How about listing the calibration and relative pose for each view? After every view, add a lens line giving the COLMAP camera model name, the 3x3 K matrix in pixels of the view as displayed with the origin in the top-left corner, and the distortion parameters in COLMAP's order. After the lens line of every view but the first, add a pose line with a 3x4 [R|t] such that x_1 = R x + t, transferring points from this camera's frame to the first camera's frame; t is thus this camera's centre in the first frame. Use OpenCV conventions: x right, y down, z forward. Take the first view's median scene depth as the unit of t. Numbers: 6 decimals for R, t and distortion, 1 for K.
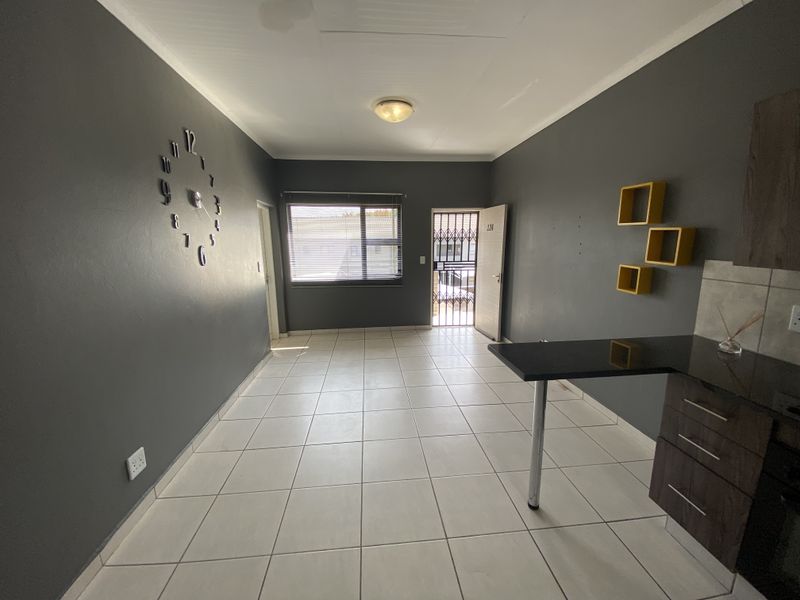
lens RADIAL K [[325.4, 0, 400.4], [0, 325.4, 300.2], [0, 0, 1]] dist [-0.010600, -0.002686]
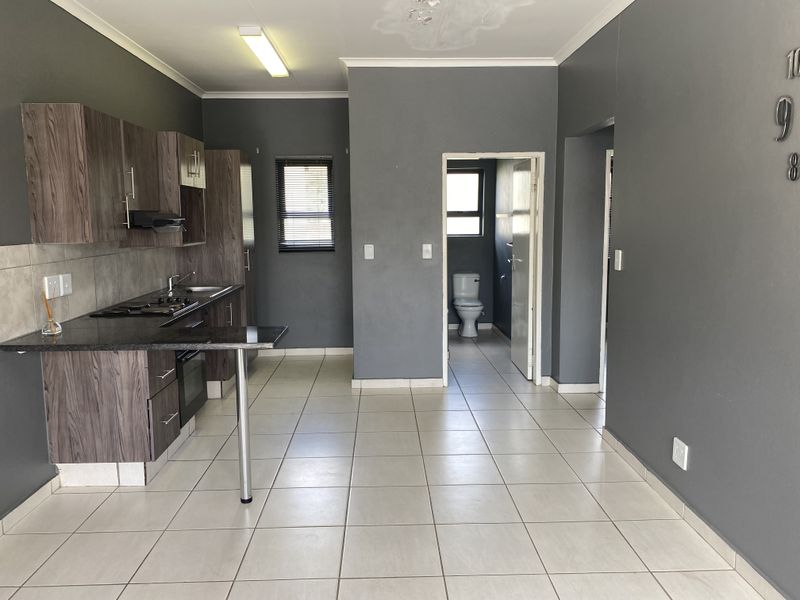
lens RADIAL K [[621.0, 0, 404.5], [0, 621.0, 295.5], [0, 0, 1]] dist [-0.046009, 0.032210]
pose [[-0.998475, 0.013194, 0.053611, -0.079950], [0.028570, 0.954378, 0.297230, -0.245926], [-0.047243, 0.298309, -0.953300, 1.387810]]
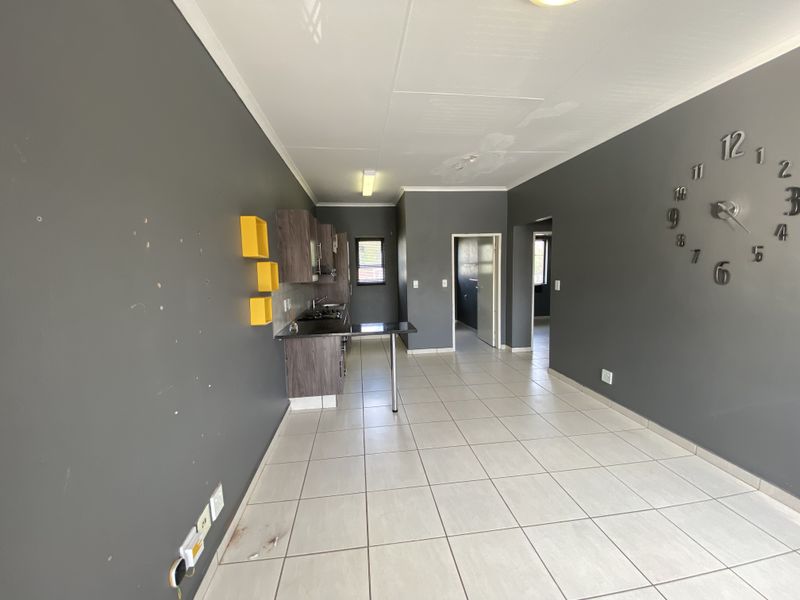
lens RADIAL K [[325.4, 0, 394.5], [0, 325.4, 301.7], [0, 0, 1]] dist [-0.010600, -0.002686]
pose [[-0.998671, 0.039577, -0.033002, 0.250442], [0.028600, 0.958427, 0.283902, -0.267588], [0.042866, 0.282581, -0.958285, 1.439795]]
